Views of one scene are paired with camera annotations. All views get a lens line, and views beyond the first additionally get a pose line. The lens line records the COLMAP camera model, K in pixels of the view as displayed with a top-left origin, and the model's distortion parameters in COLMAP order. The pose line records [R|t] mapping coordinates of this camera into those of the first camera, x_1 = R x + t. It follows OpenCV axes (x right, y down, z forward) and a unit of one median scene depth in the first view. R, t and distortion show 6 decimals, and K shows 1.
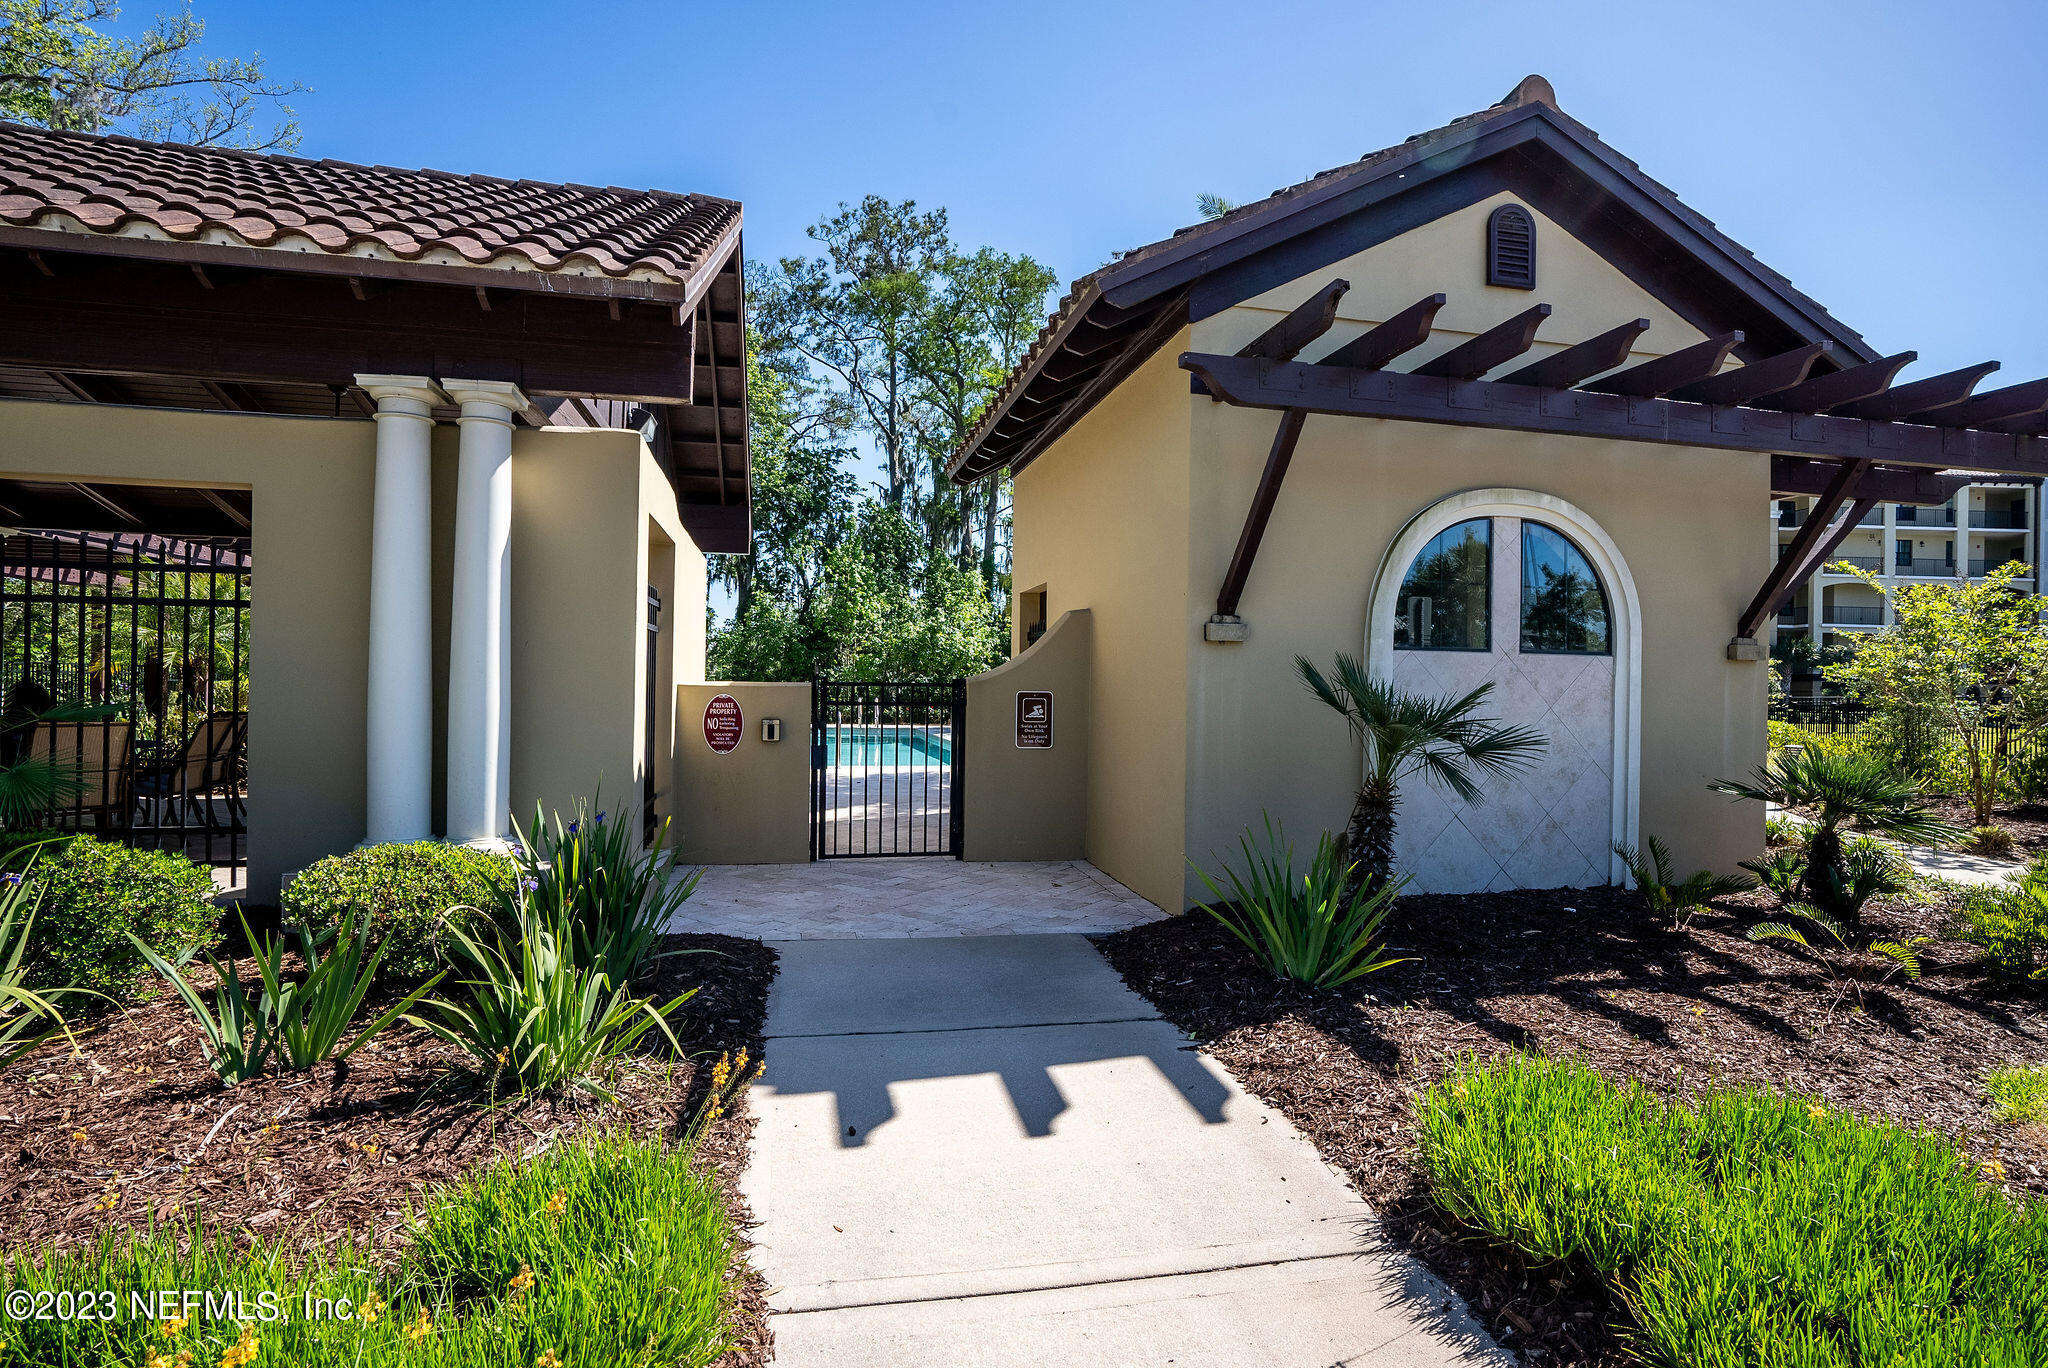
lens RADIAL K [[1046.1, 0, 1024.0], [0, 1046.1, 684.0], [0, 0, 1]] dist [-0.049041, 0.000015]
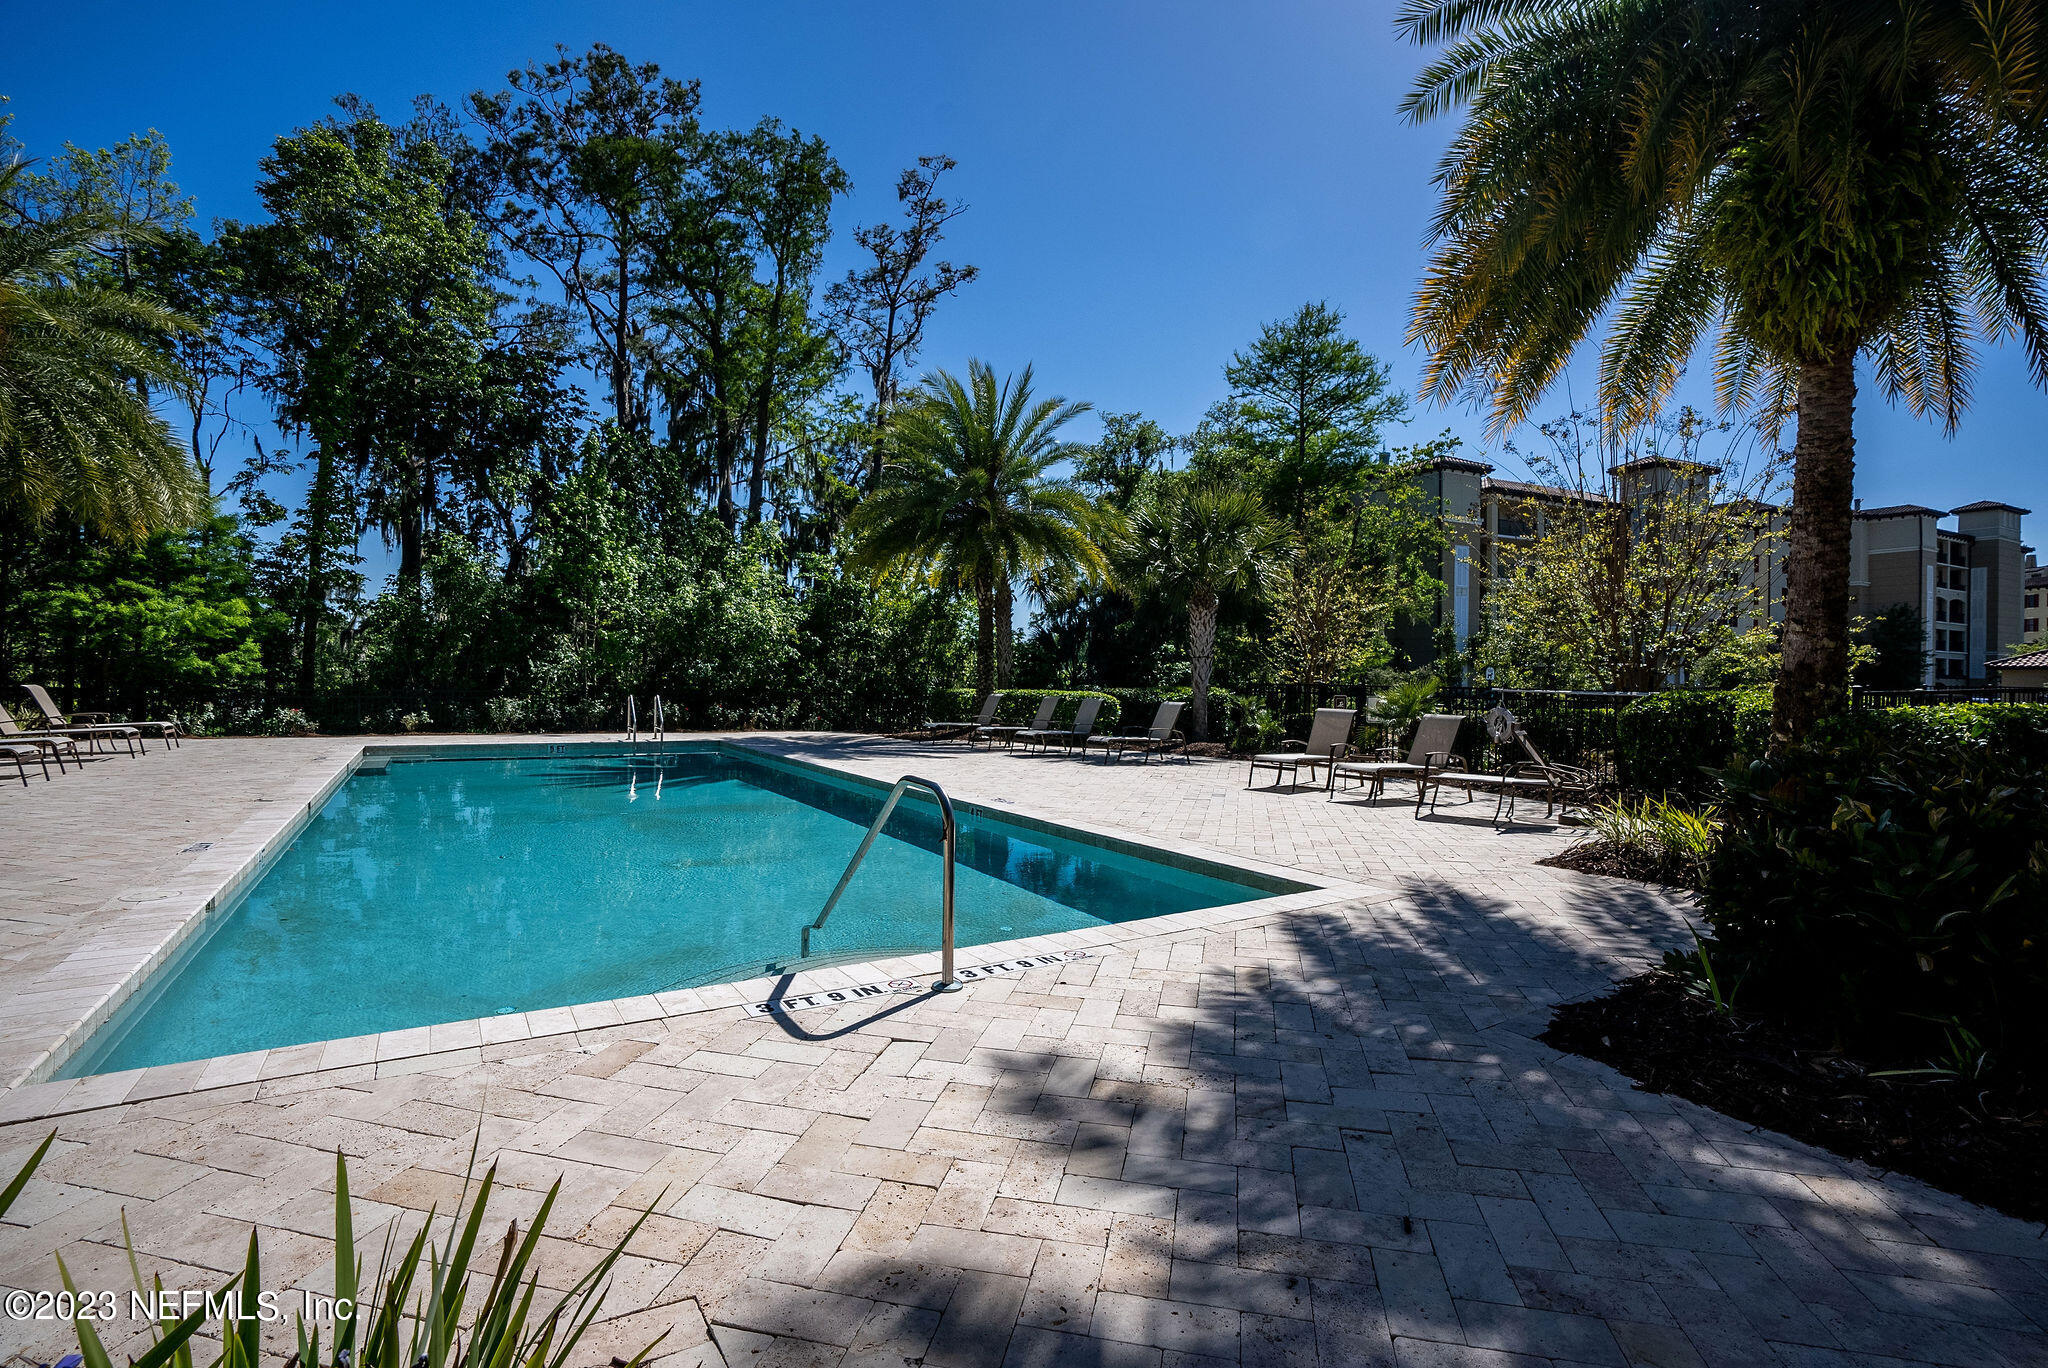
lens RADIAL K [[945.3, 0, 1024.0], [0, 945.3, 684.0], [0, 0, 1]] dist [-0.065556, 0.026428]
pose [[0.944258, -0.002207, 0.329199, -0.076379], [-0.001724, 0.999931, 0.011649, -0.000270], [-0.329202, -0.011567, 0.944189, 0.245556]]
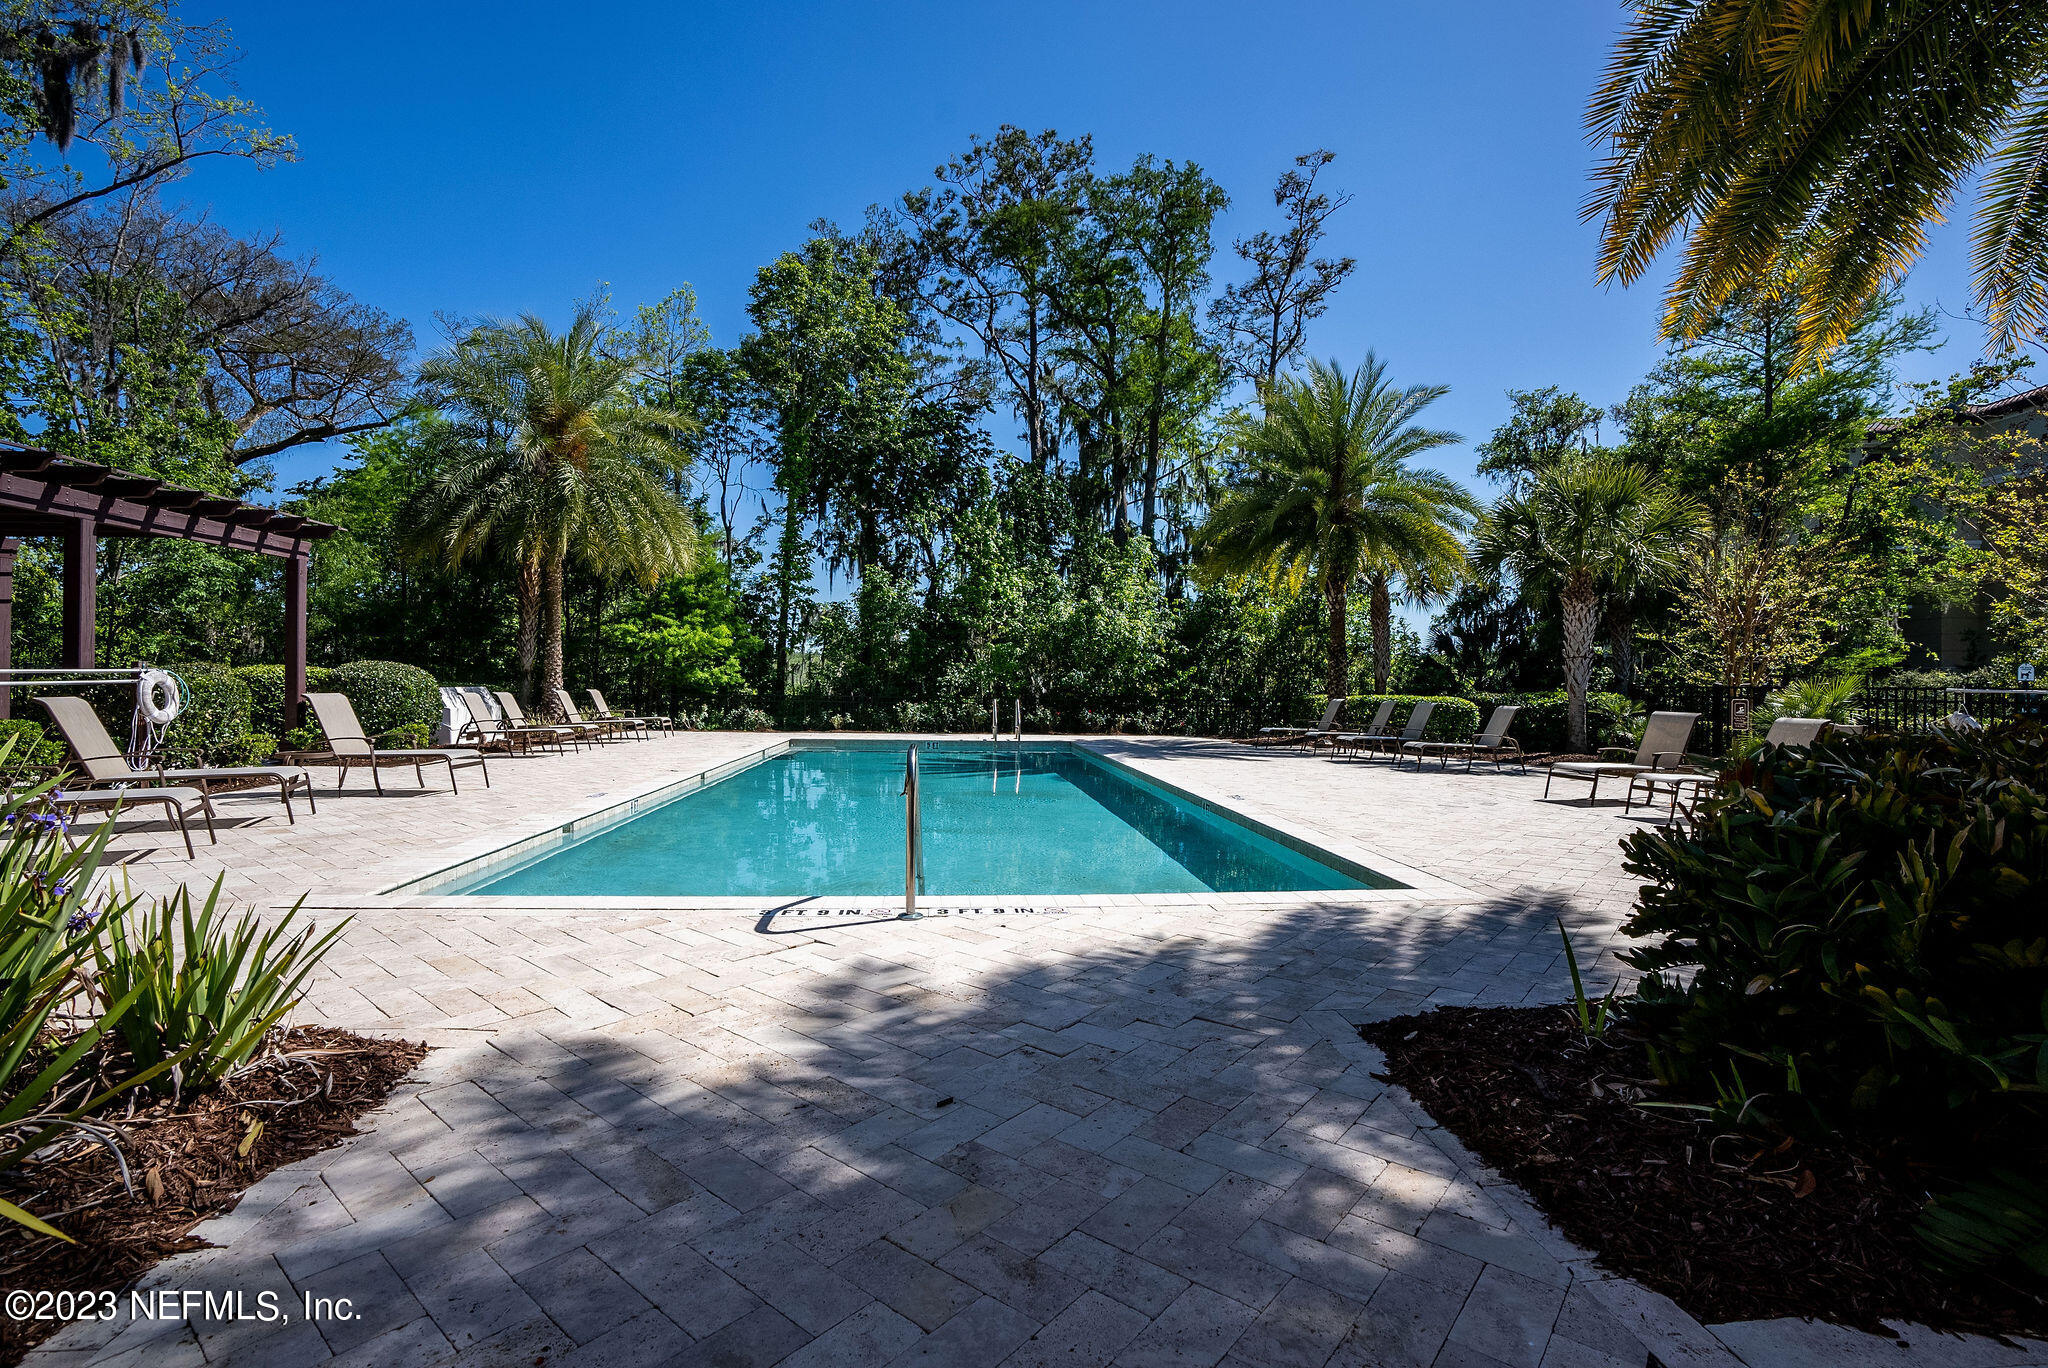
lens RADIAL K [[945.3, 0, 1024.0], [0, 945.3, 684.0], [0, 0, 1]] dist [-0.065556, 0.026428]
pose [[0.991361, -0.004414, -0.131086, -0.033269], [0.004260, 0.999990, -0.001460, 0.002452], [0.131091, 0.000889, 0.991370, 0.228838]]
